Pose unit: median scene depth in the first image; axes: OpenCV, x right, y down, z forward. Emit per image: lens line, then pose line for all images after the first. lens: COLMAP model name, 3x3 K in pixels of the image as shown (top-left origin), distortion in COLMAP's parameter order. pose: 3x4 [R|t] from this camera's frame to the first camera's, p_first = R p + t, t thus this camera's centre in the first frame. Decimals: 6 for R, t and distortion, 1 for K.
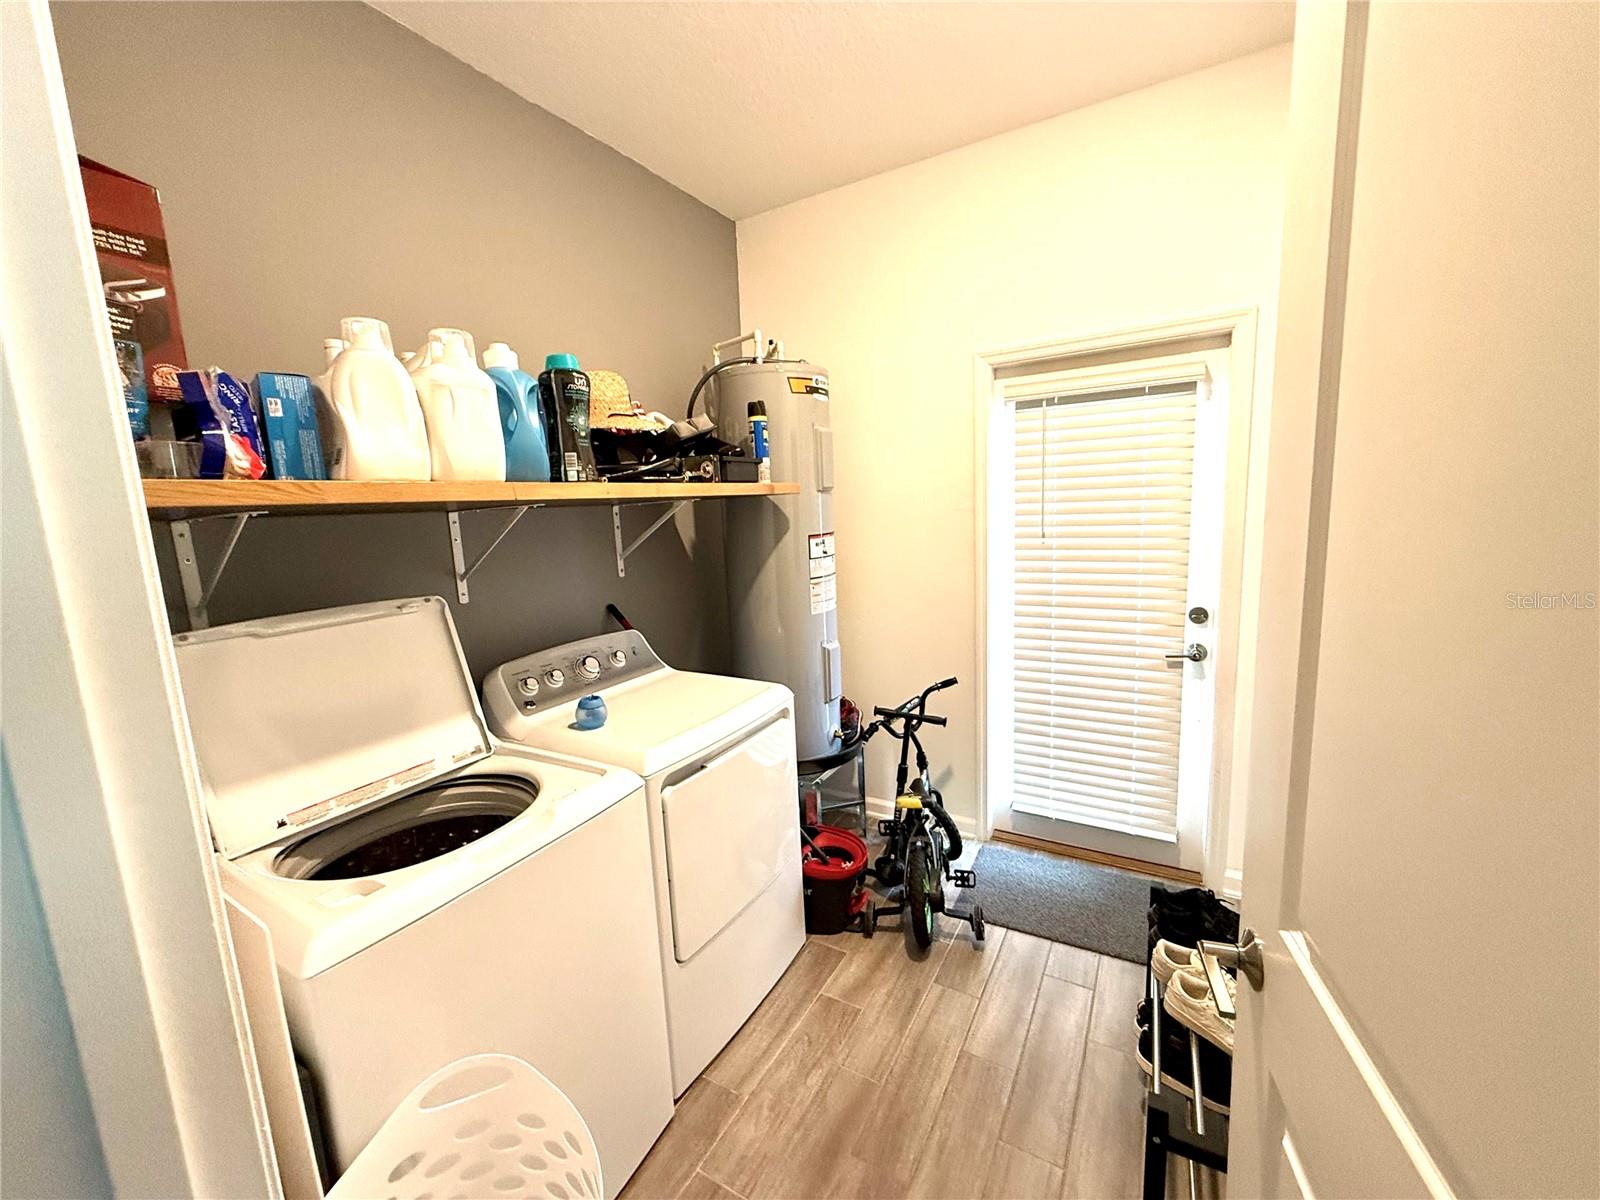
lens RADIAL K [[640.9, 0, 800.0], [0, 640.9, 600.0], [0, 0, 1]] dist [-0.002665, -0.000498]
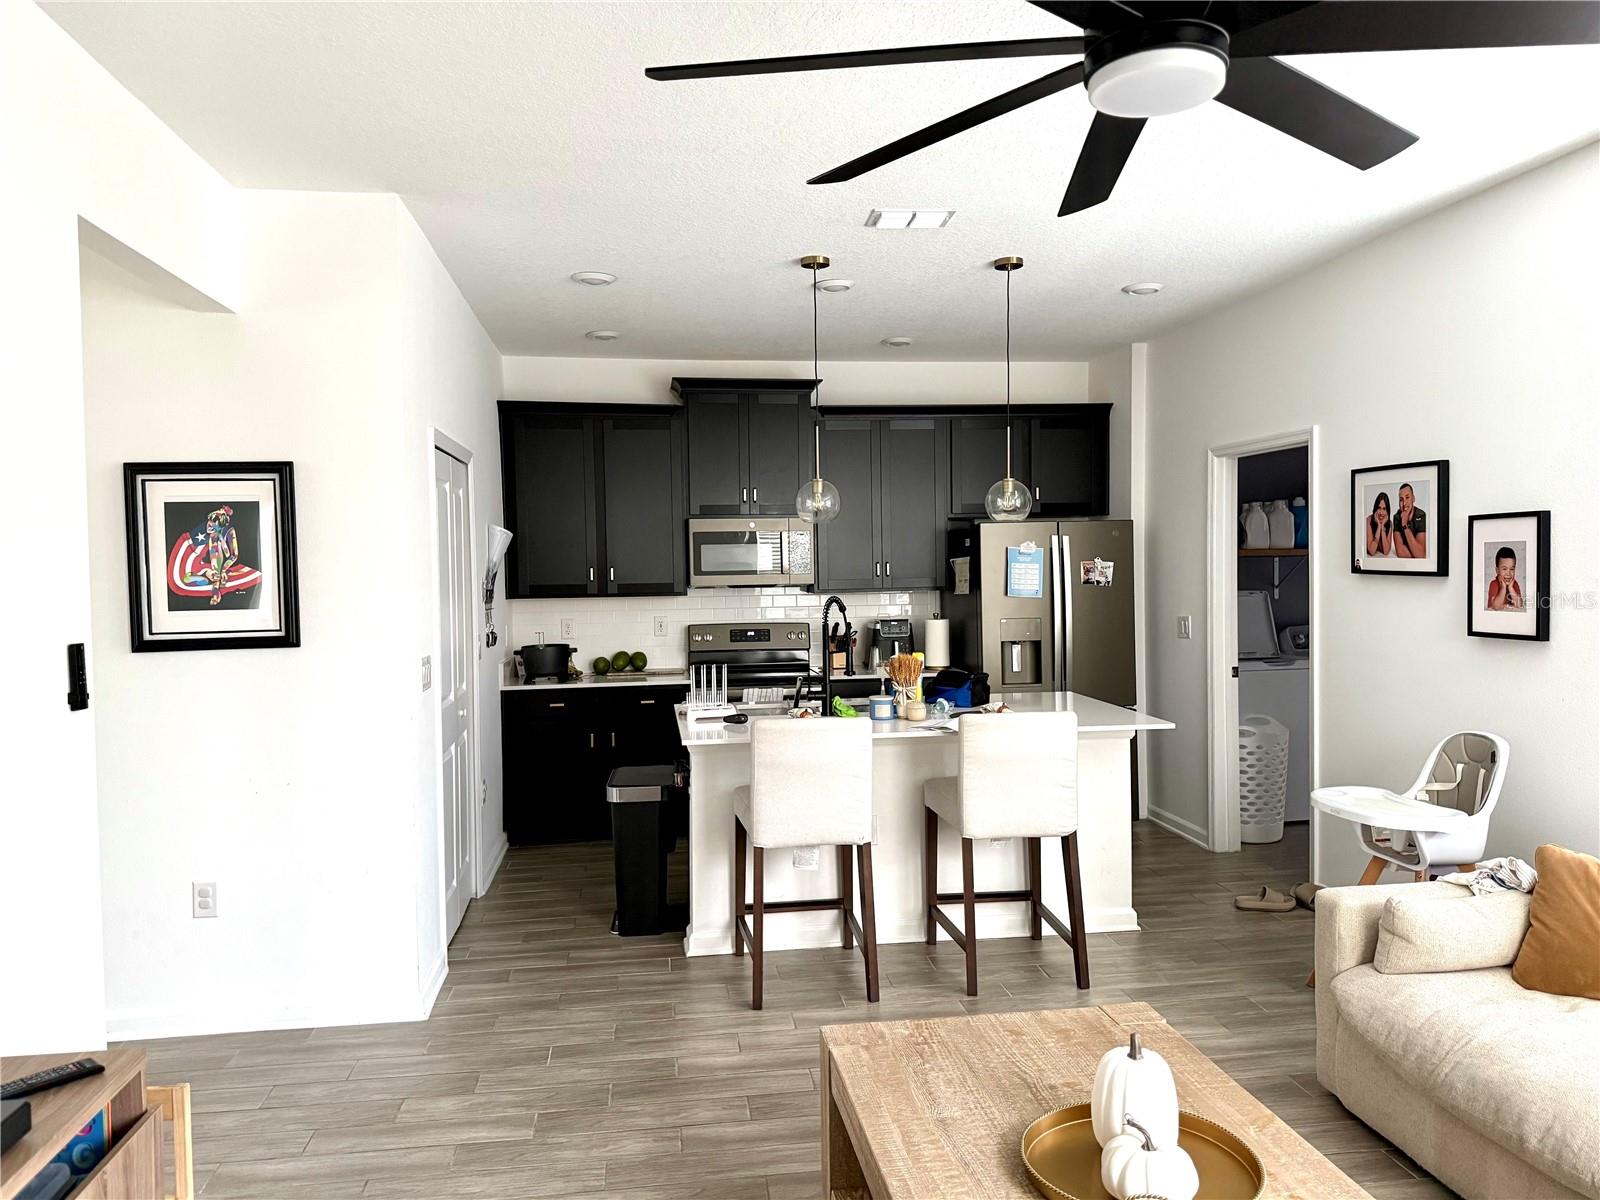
lens RADIAL K [[1127.5, 0, 800.0], [0, 1127.5, 600.0], [0, 0, 1]] dist [0.037901, -0.000453]
pose [[0.619482, 0.059916, -0.782721, 1.593784], [-0.132583, 0.990745, -0.029092, 0.358696], [0.773734, 0.121798, 0.621692, -2.830100]]
